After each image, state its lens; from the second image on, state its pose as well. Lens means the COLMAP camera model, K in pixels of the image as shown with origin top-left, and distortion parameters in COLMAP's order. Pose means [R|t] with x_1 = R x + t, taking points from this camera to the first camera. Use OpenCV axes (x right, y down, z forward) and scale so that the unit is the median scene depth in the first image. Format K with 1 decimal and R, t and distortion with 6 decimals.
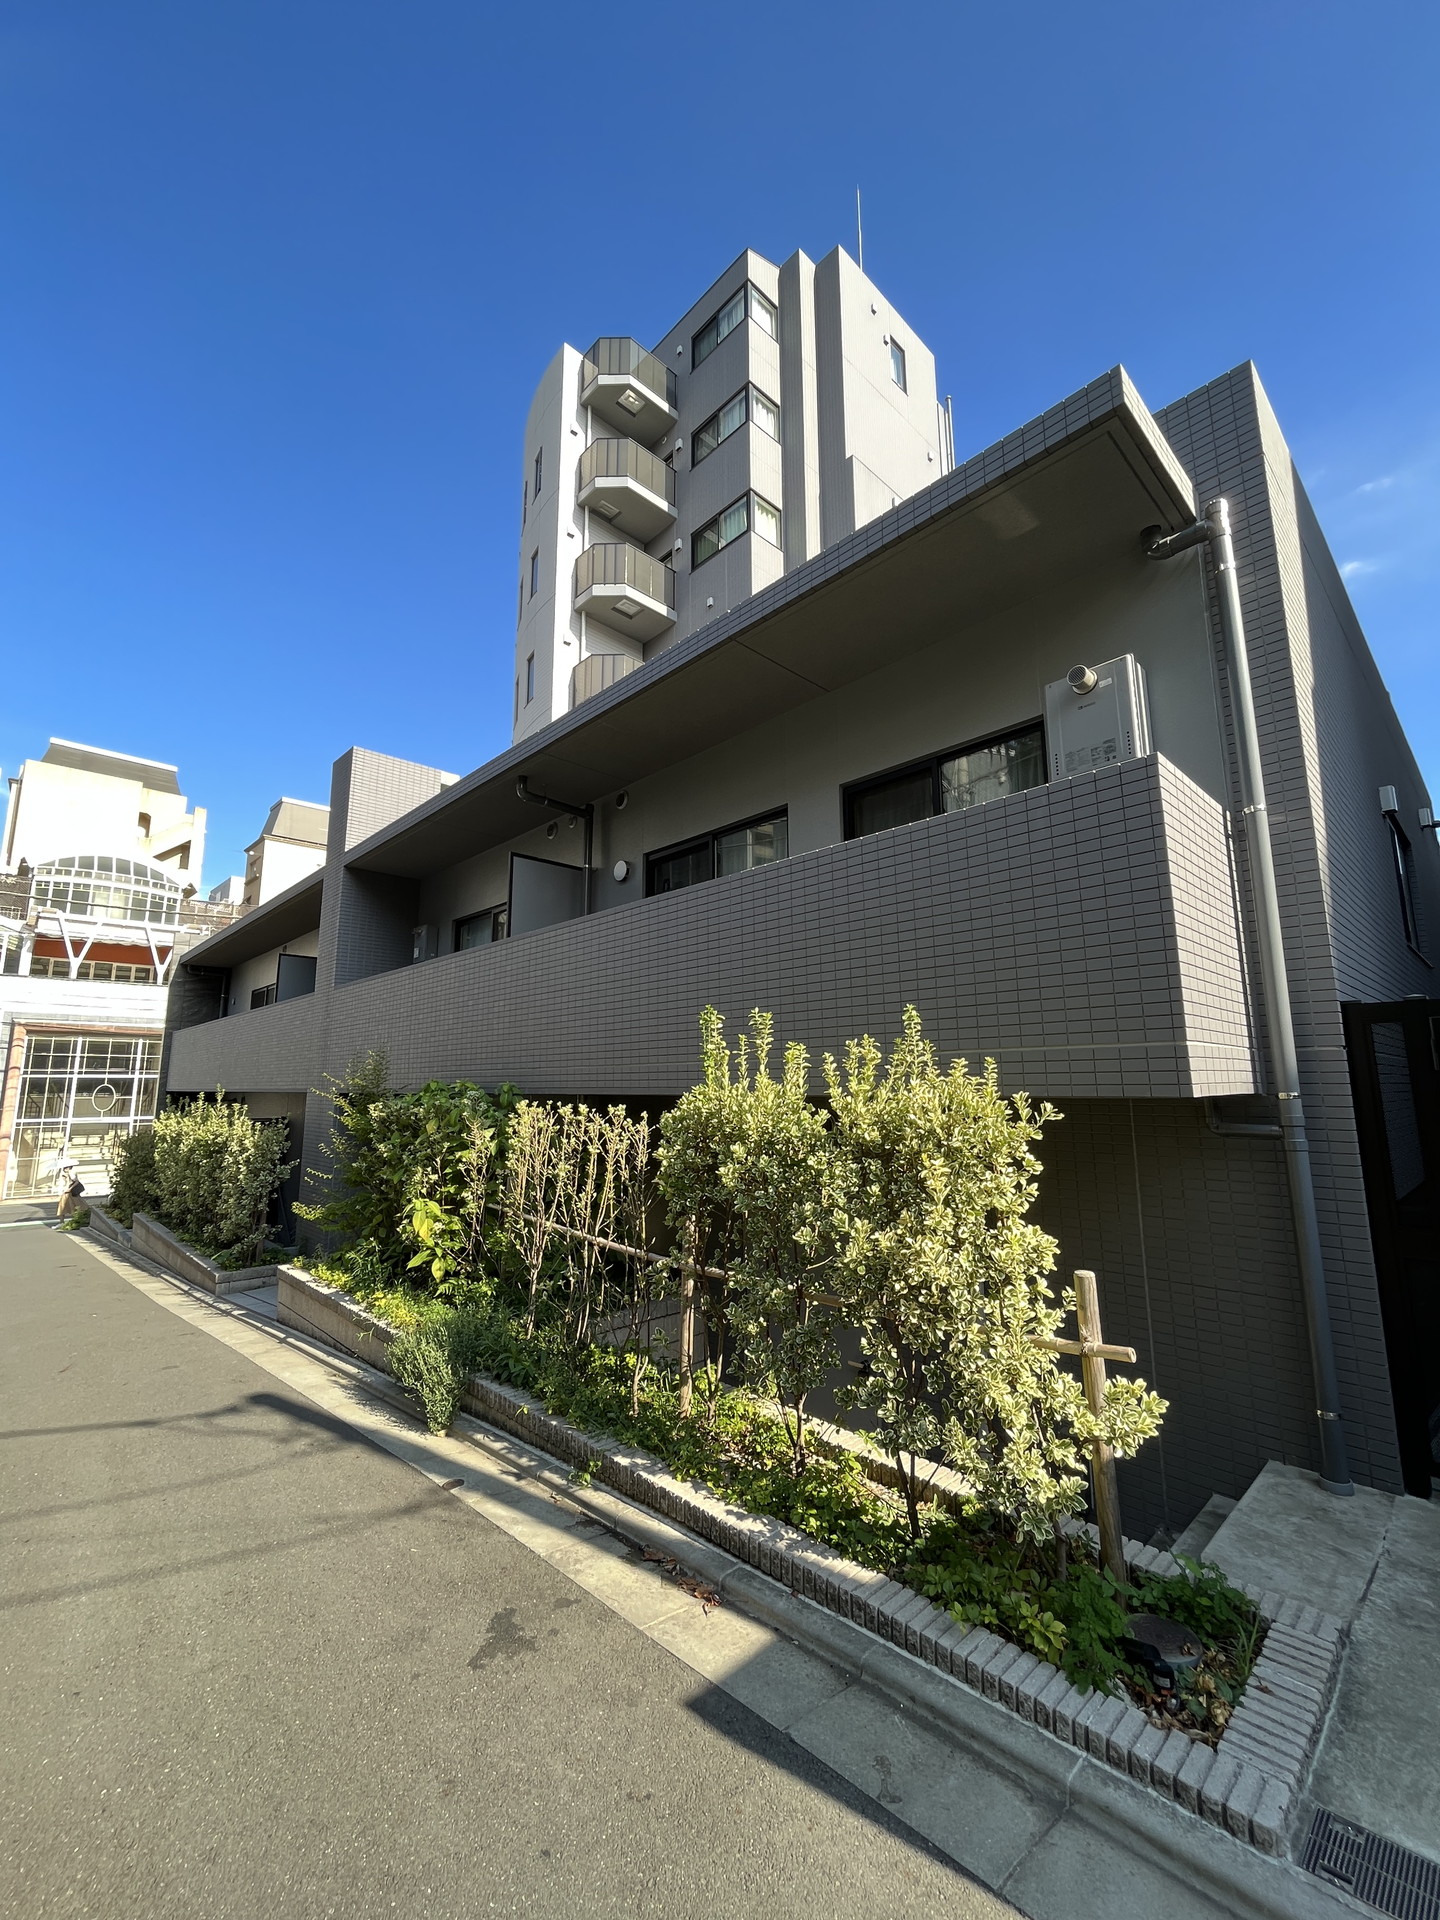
lens RADIAL K [[785.1, 0, 722.0], [0, 785.1, 960.1], [0, 0, 1]] dist [-0.003033, 0.000116]
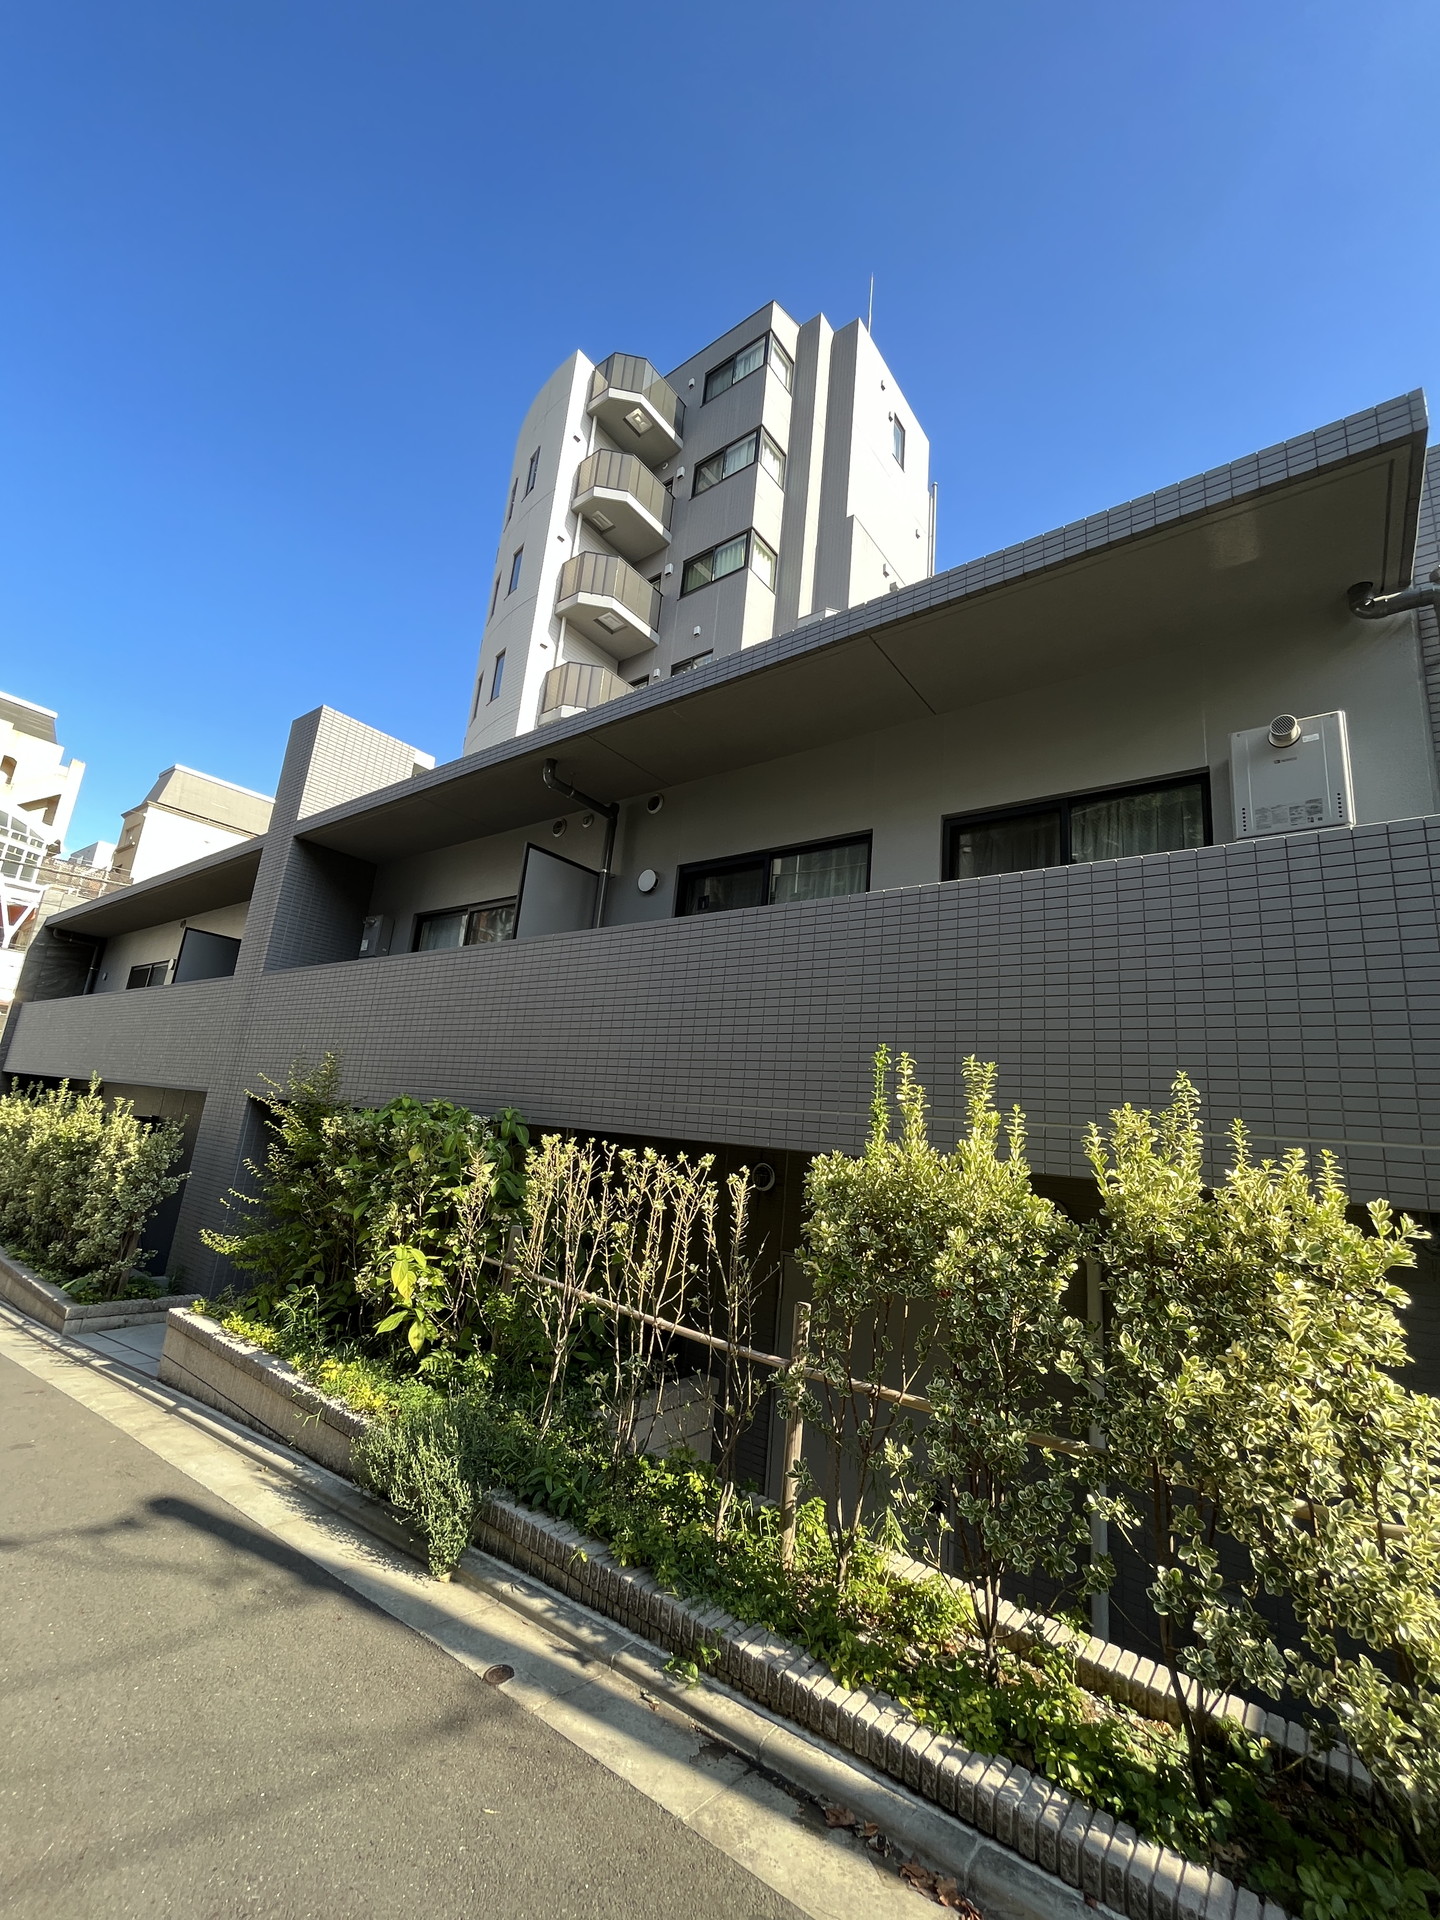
lens RADIAL K [[785.1, 0, 720.7], [0, 785.1, 959.9], [0, 0, 1]] dist [-0.003033, 0.000116]
pose [[0.984295, 0.122985, 0.126644, -0.207273], [-0.115918, 0.991337, -0.061758, 0.028590], [-0.133142, 0.046108, 0.990024, 0.155451]]
